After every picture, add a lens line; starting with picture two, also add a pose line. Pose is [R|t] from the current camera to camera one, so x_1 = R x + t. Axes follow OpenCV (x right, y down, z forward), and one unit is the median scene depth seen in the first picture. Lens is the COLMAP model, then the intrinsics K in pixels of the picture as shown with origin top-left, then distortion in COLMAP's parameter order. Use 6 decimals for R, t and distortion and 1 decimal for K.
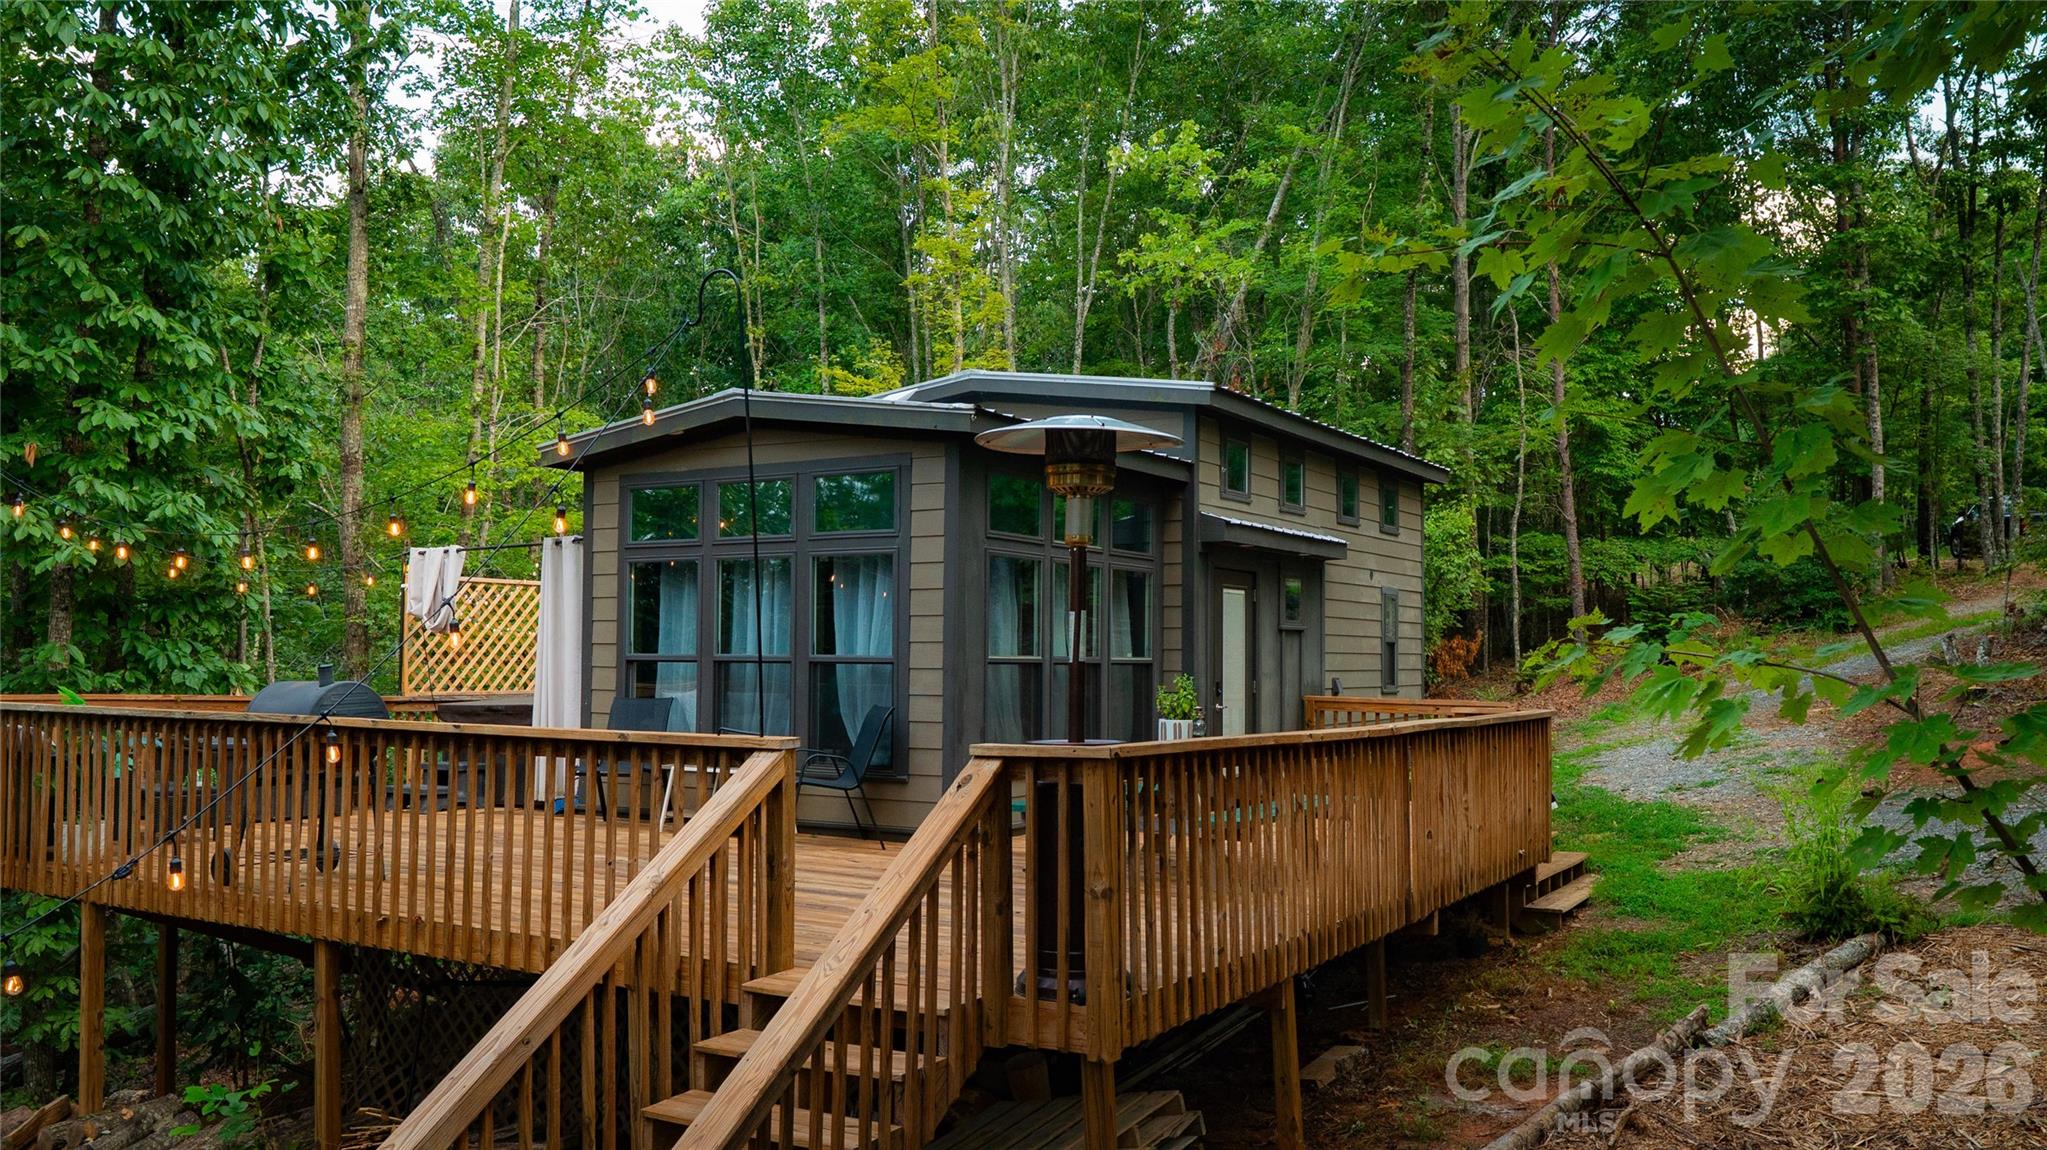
lens RADIAL K [[1568.8, 0, 1023.5], [0, 1568.8, 575.0], [0, 0, 1]] dist [-0.005602, -0.000049]
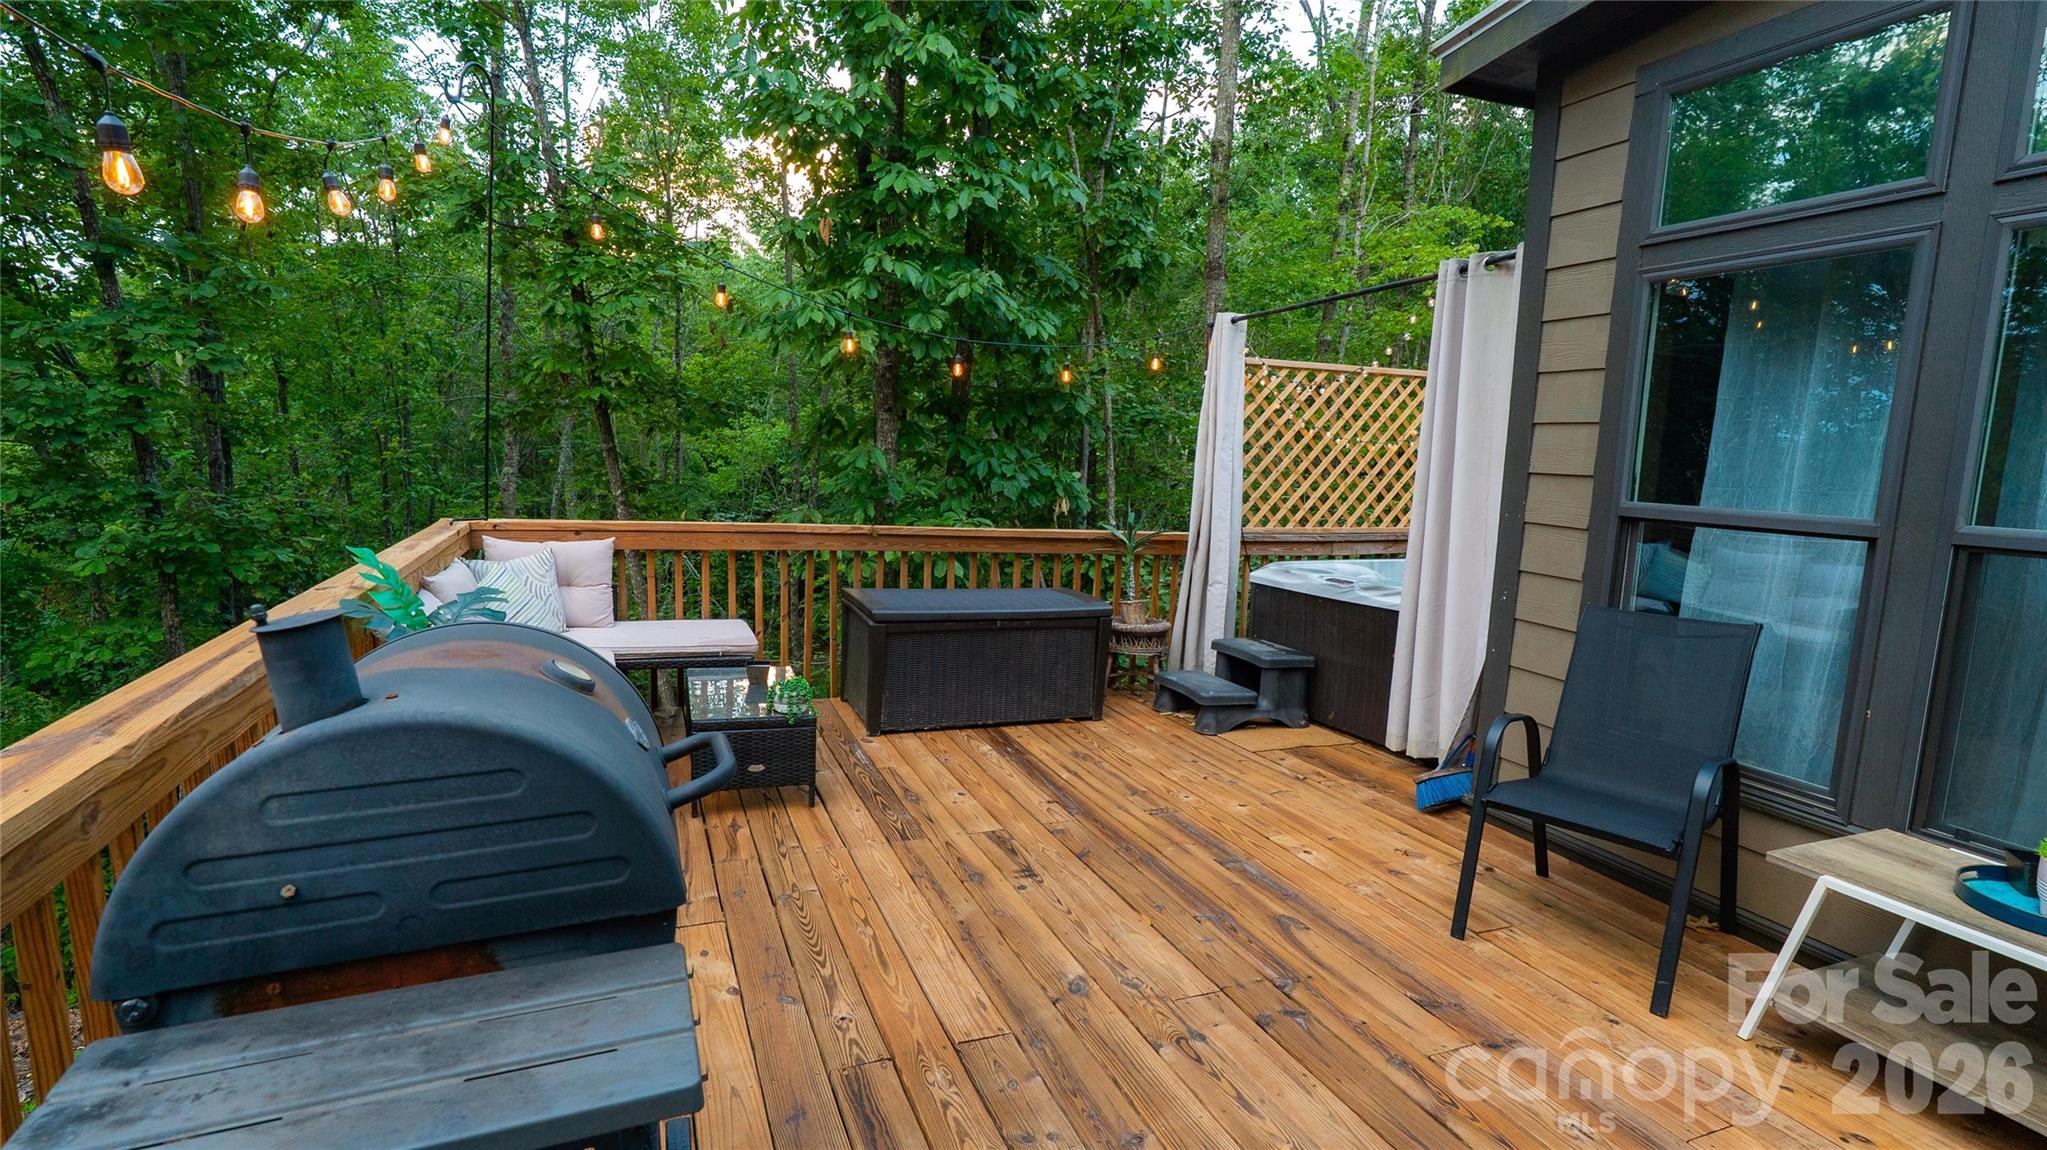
lens RADIAL K [[997.7, 0, 1013.1], [0, 997.7, 575.1], [0, 0, 1]] dist [-0.002064, -0.000259]
pose [[0.791061, 0.098998, -0.603674, -0.180235], [0.004308, 0.985892, 0.167325, 0.019566], [0.611722, -0.134965, 0.779474, 0.564015]]
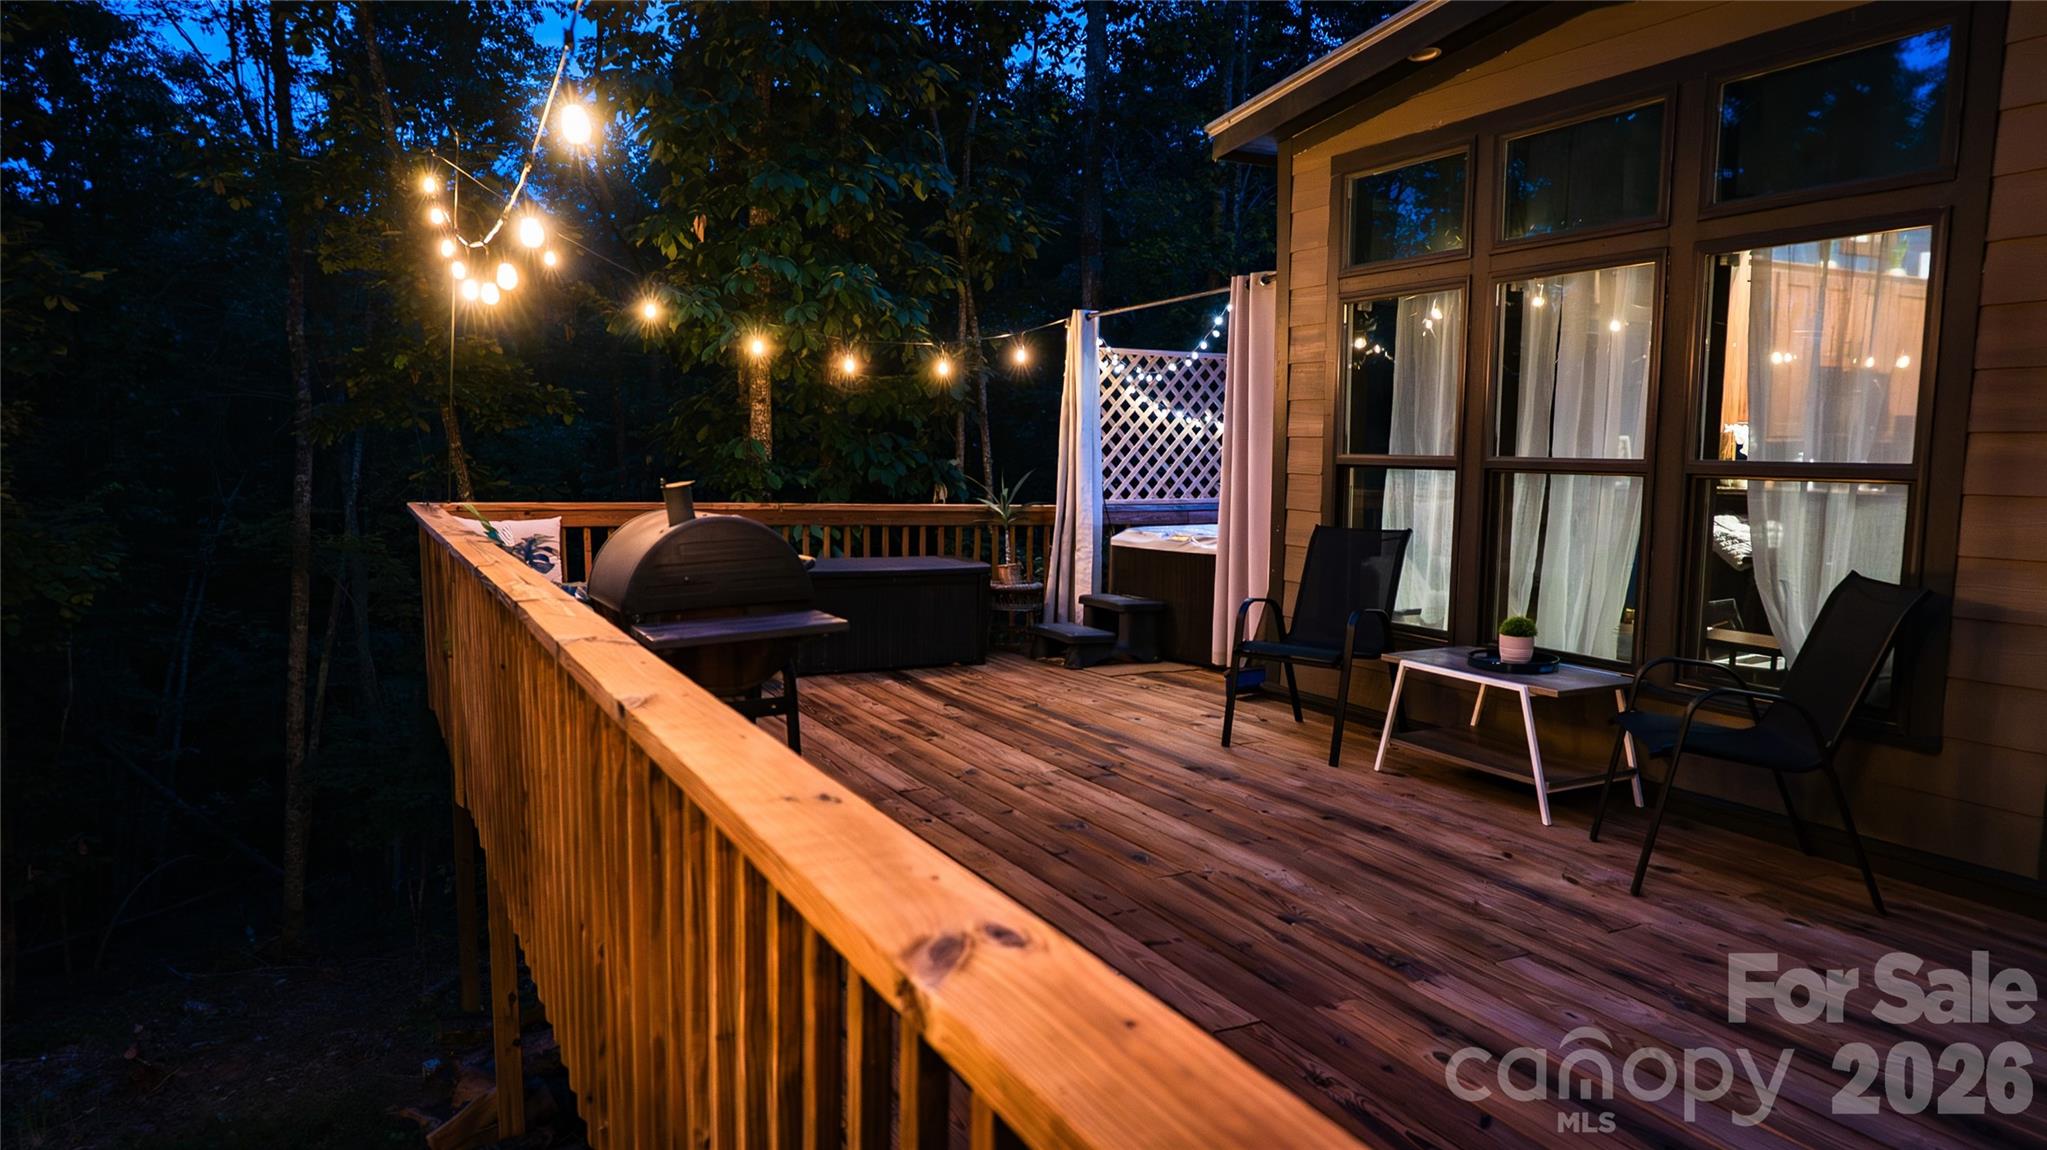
lens RADIAL K [[1278.4, 0, 1023.5], [0, 1278.4, 575.0], [0, 0, 1]] dist [0.000441, 0.000621]
pose [[0.859101, 0.054288, -0.508919, -0.084527], [0.023552, 0.989112, 0.145269, 0.017468], [0.511264, -0.136787, 0.848468, 0.418485]]
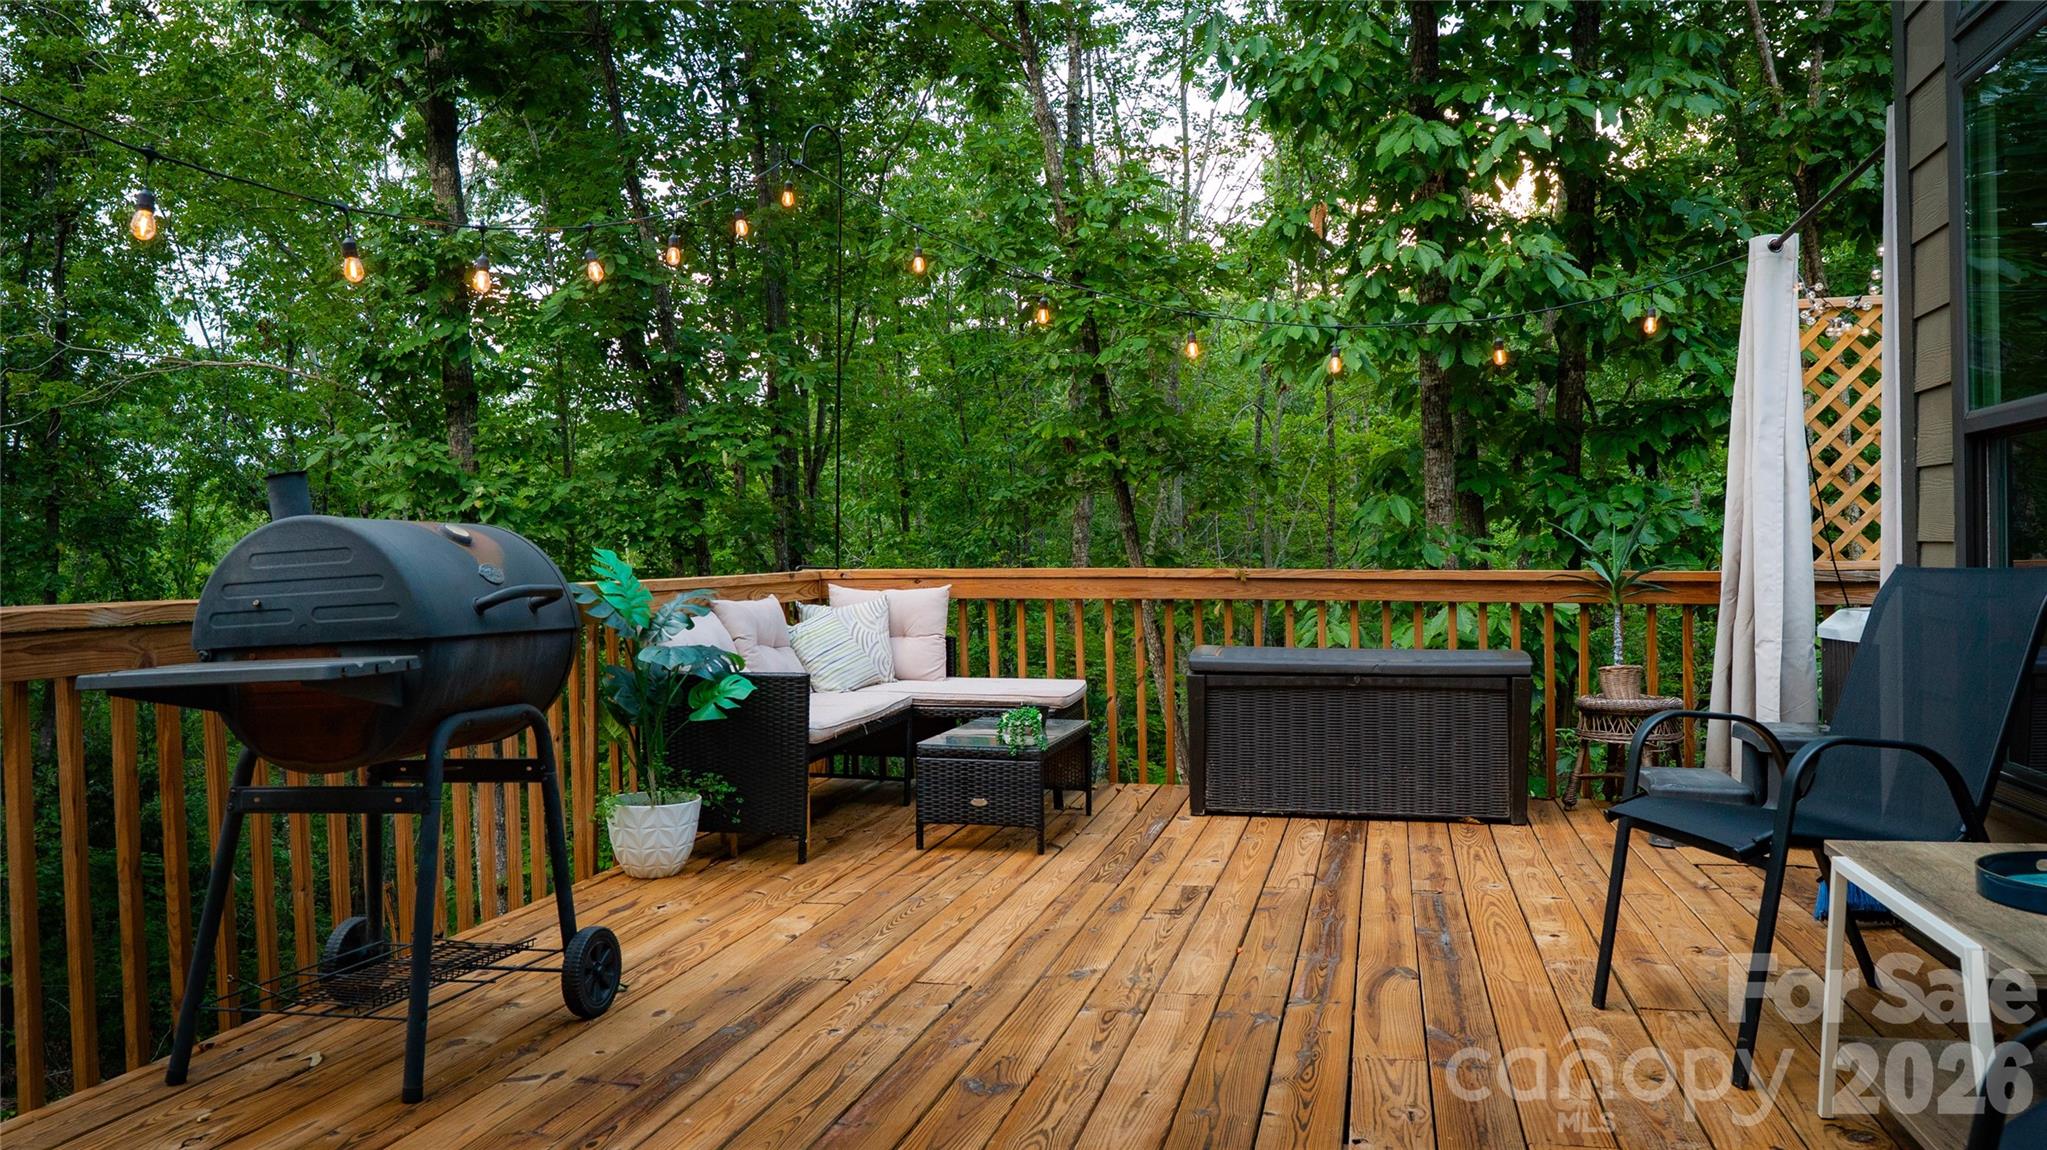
lens RADIAL K [[1568.8, 0, 1023.5], [0, 1568.8, 575.0], [0, 0, 1]] dist [-0.005602, -0.000049]
pose [[0.305597, -0.002619, -0.952157, -0.030213], [0.069284, 0.997407, 0.019493, 0.049983], [0.949637, -0.071926, 0.304986, 0.615957]]
